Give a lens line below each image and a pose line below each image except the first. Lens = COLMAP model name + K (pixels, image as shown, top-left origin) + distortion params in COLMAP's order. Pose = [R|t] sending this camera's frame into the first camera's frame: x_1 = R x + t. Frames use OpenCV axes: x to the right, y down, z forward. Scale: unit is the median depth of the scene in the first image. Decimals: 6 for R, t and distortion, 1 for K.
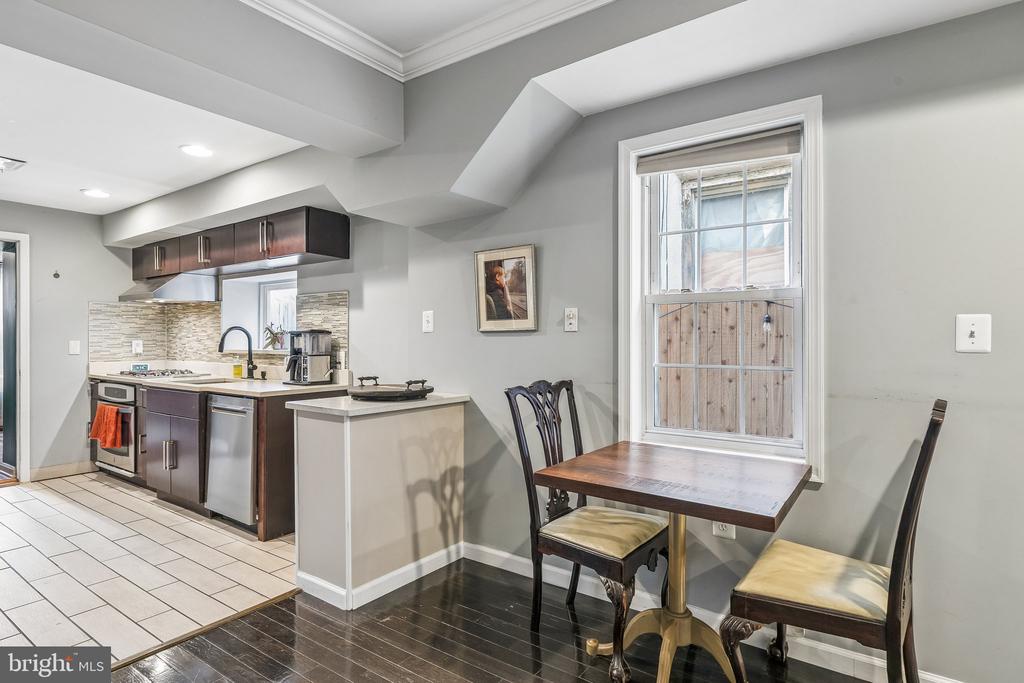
lens RADIAL K [[561.5, 0, 512.7], [0, 561.5, 339.0], [0, 0, 1]] dist [0.002726, 0.001580]
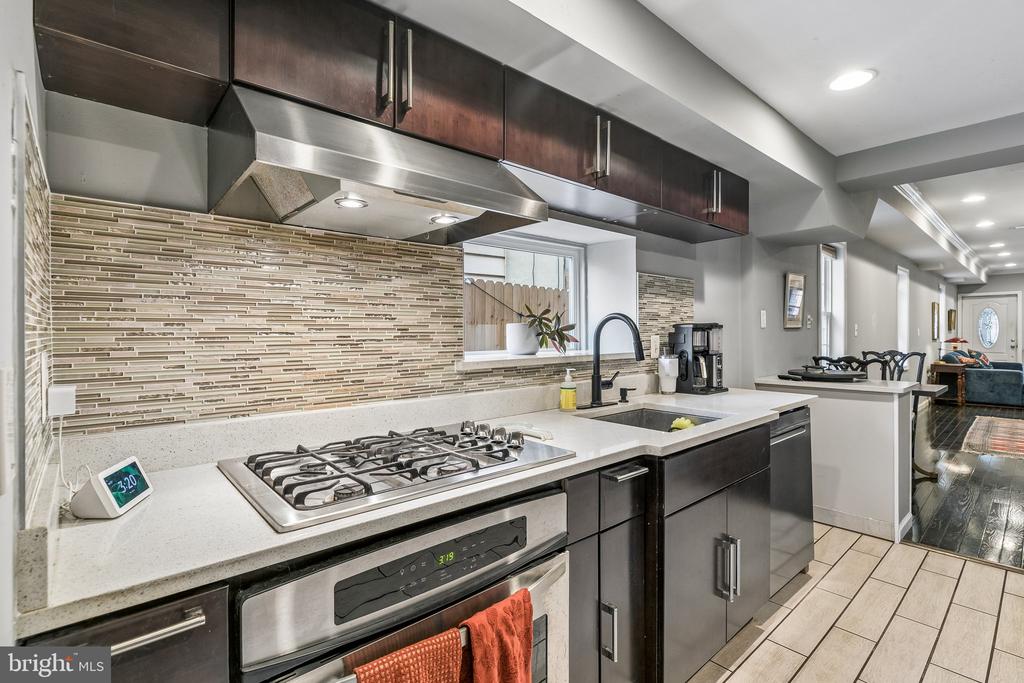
lens RADIAL K [[480.8, 0, 512.4], [0, 480.8, 333.1], [0, 0, 1]] dist [0.000161, 0.000039]
pose [[0.204609, -0.003897, 0.978836, -0.920606], [0.002424, 0.999991, 0.003475, -0.004286], [-0.978841, 0.001662, 0.204617, 0.947405]]
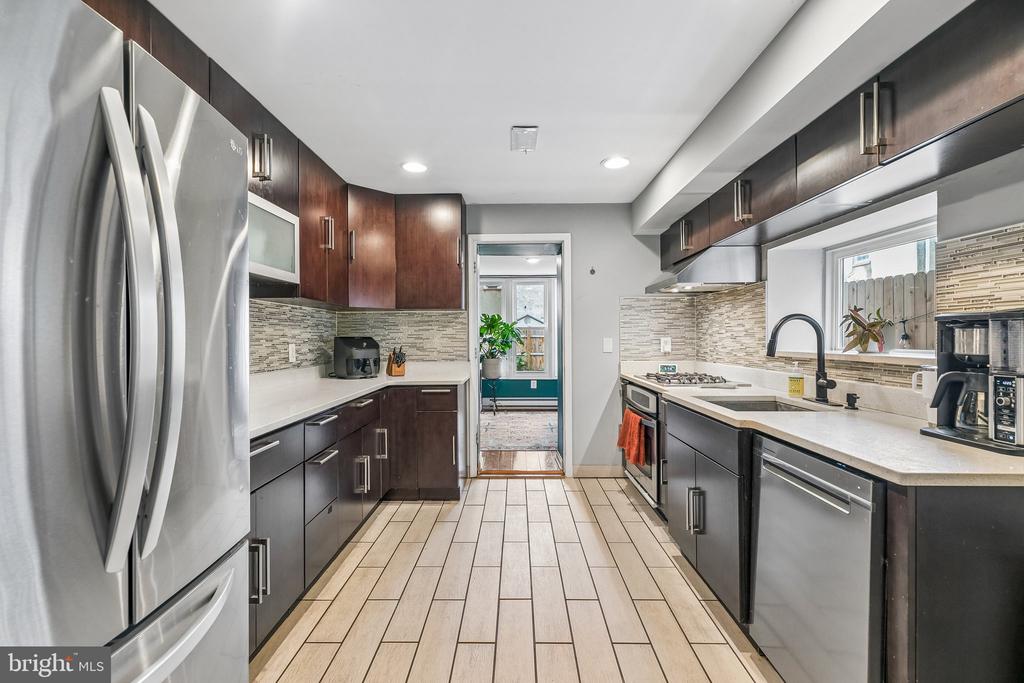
lens RADIAL K [[464.1, 0, 507.3], [0, 464.1, 342.8], [0, 0, 1]] dist [0.002871, 0.000922]
pose [[0.578816, 0.005070, -0.815442, -0.250957], [0.008043, 0.999897, 0.011925, -0.000031], [0.815418, -0.013461, 0.578716, 0.434635]]
